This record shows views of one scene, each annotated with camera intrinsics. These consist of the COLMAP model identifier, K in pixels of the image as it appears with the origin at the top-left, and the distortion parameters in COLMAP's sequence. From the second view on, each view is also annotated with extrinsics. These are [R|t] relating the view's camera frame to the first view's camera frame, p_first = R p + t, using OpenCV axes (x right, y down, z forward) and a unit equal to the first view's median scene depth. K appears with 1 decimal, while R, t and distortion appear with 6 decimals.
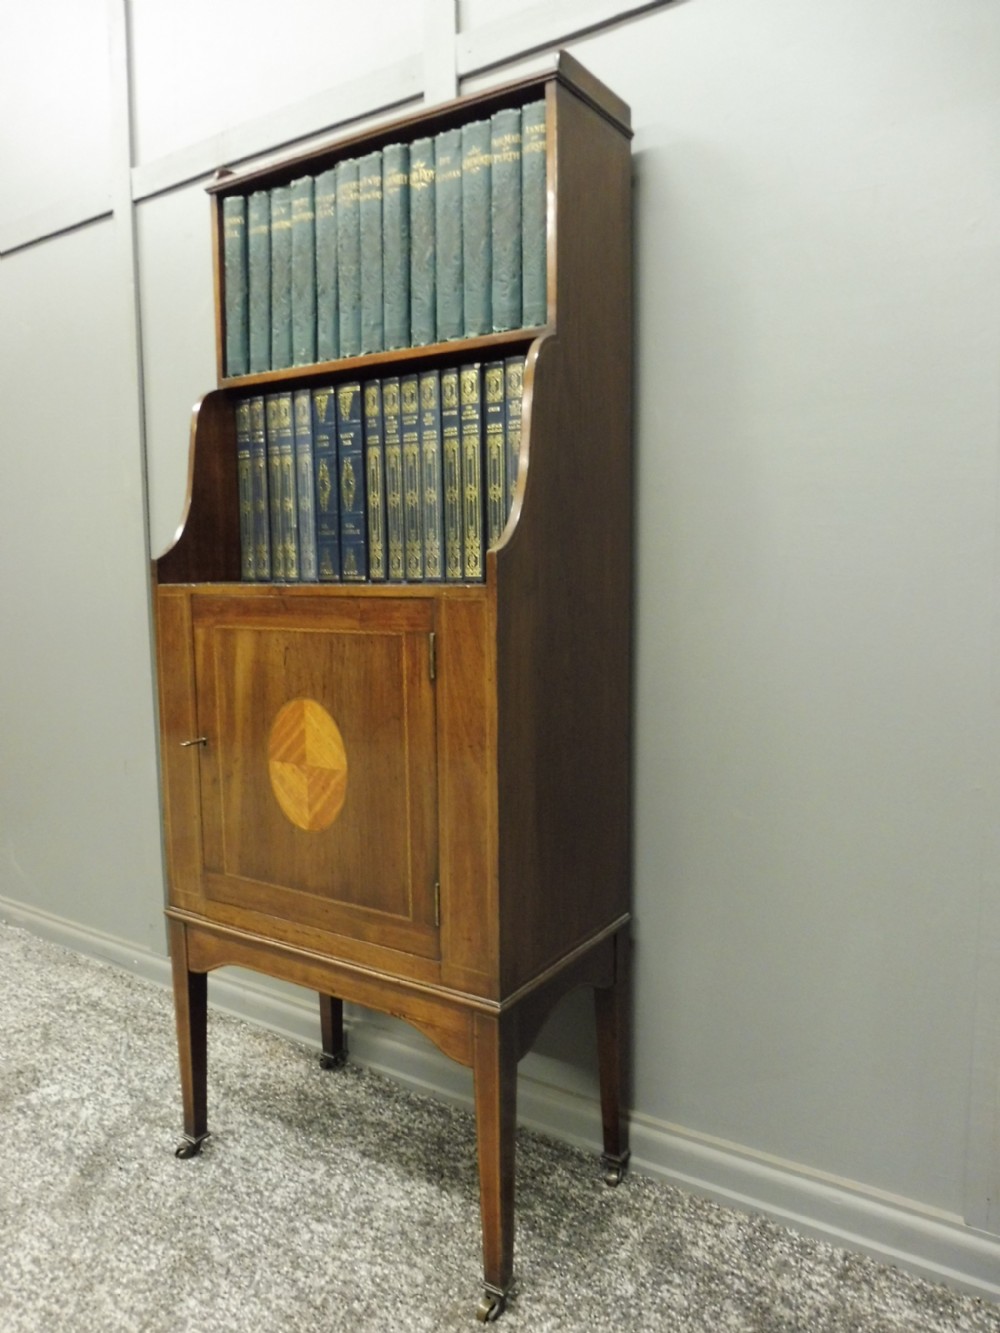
lens RADIAL K [[972.3, 0, 491.2], [0, 972.3, 674.7], [0, 0, 1]] dist [-0.063013, 0.034768]
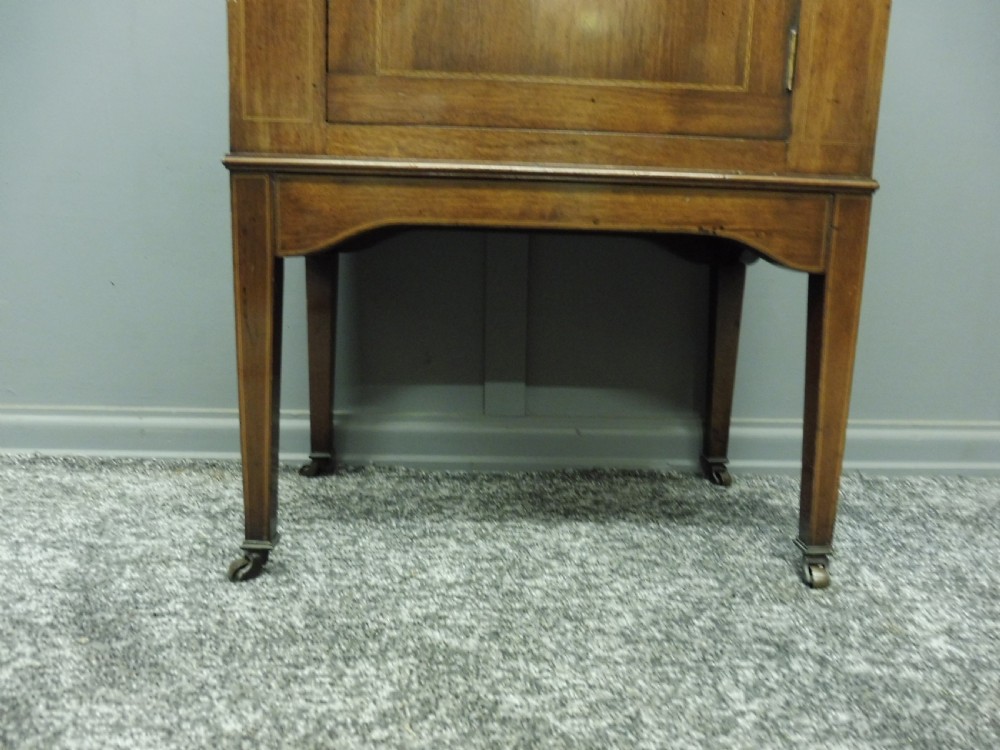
lens RADIAL K [[729.4, 0, 504.1], [0, 729.4, 377.3], [0, 0, 1]] dist [-0.063013, 0.034768]
pose [[0.800205, -0.070333, 0.595589, -0.515878], [0.027290, 0.996341, 0.080991, 0.377886], [-0.599106, -0.048556, 0.799196, 0.581538]]
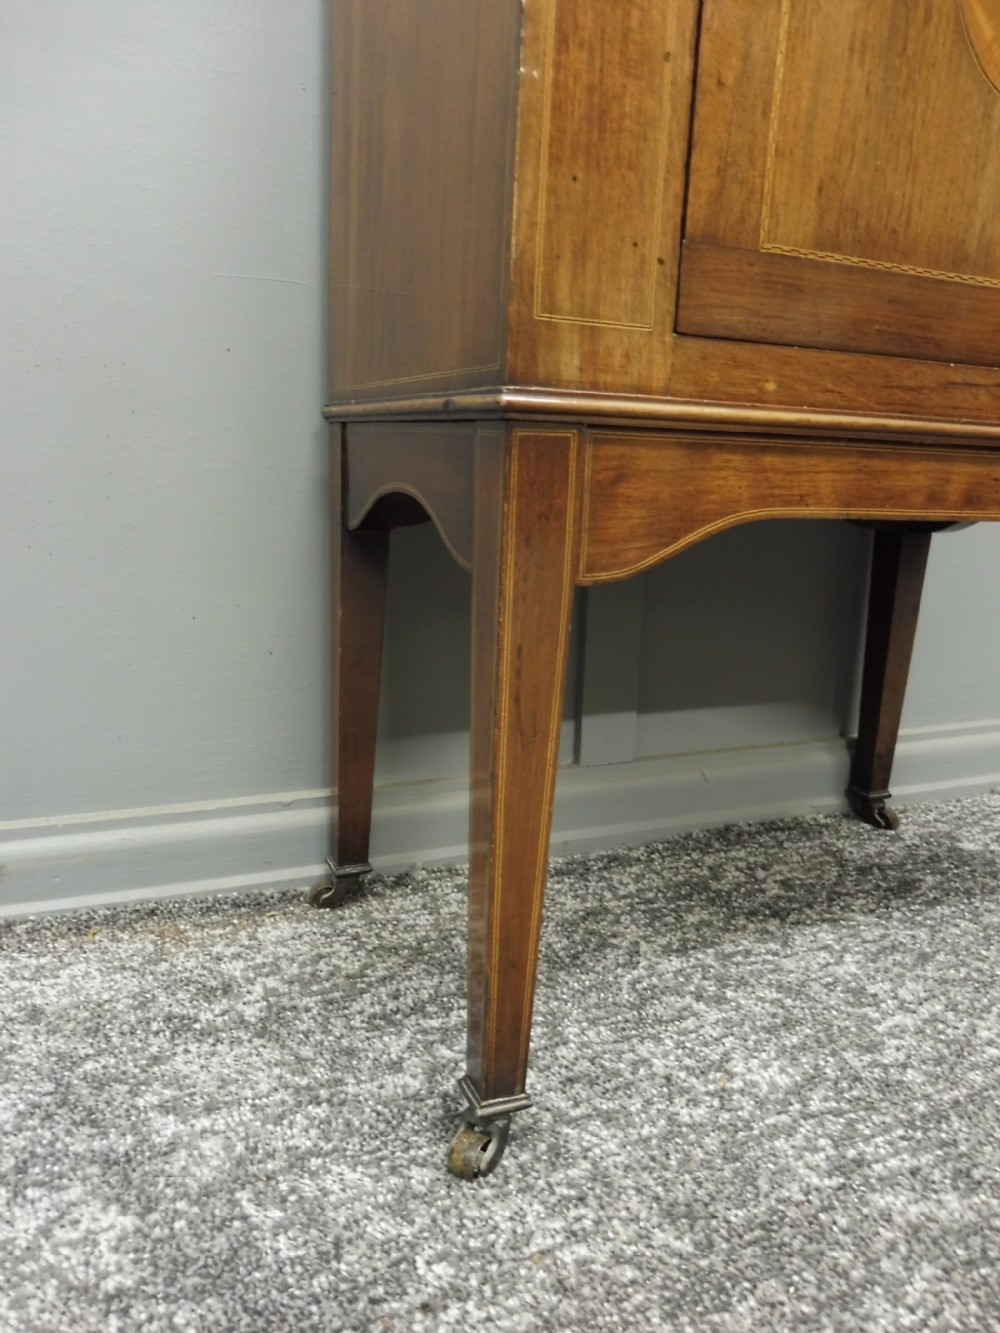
lens RADIAL K [[972.3, 0, 488.6], [0, 972.3, 667.8], [0, 0, 1]] dist [-0.063013, 0.034768]
pose [[0.547399, -0.156632, 0.822083, -0.649256], [0.052330, 0.986813, 0.153173, 0.304797], [-0.835234, -0.040827, 0.548377, 0.911708]]
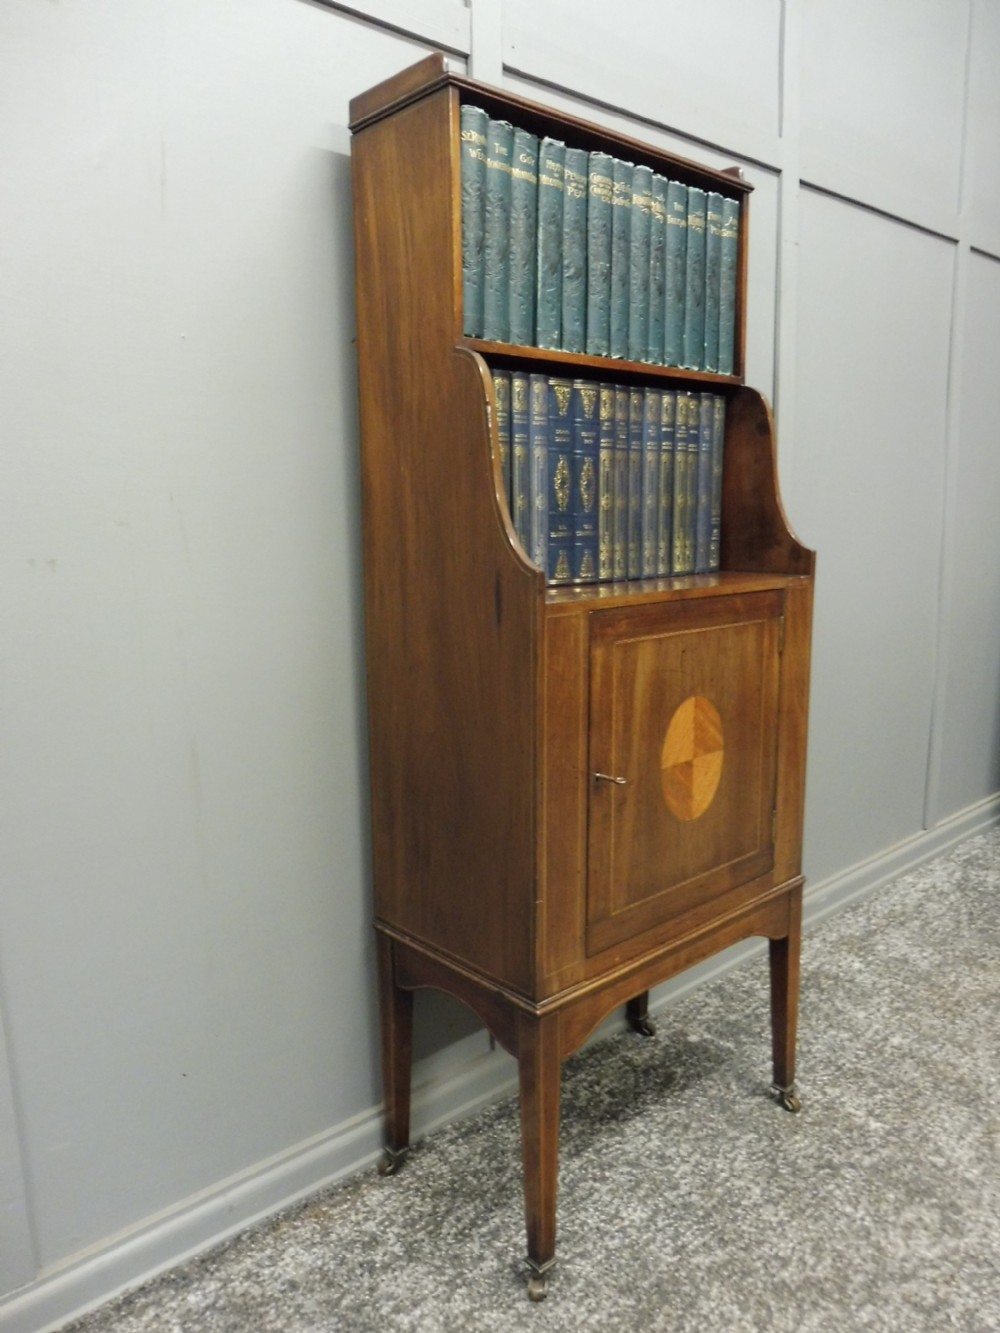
lens RADIAL K [[972.3, 0, 488.6], [0, 972.3, 672.5], [0, 0, 1]] dist [-0.063013, 0.034768]
pose [[0.247542, -0.154499, 0.956479, -1.162324], [0.123973, 0.984140, 0.126882, -0.149779], [-0.960913, 0.087169, 0.262770, 0.876317]]
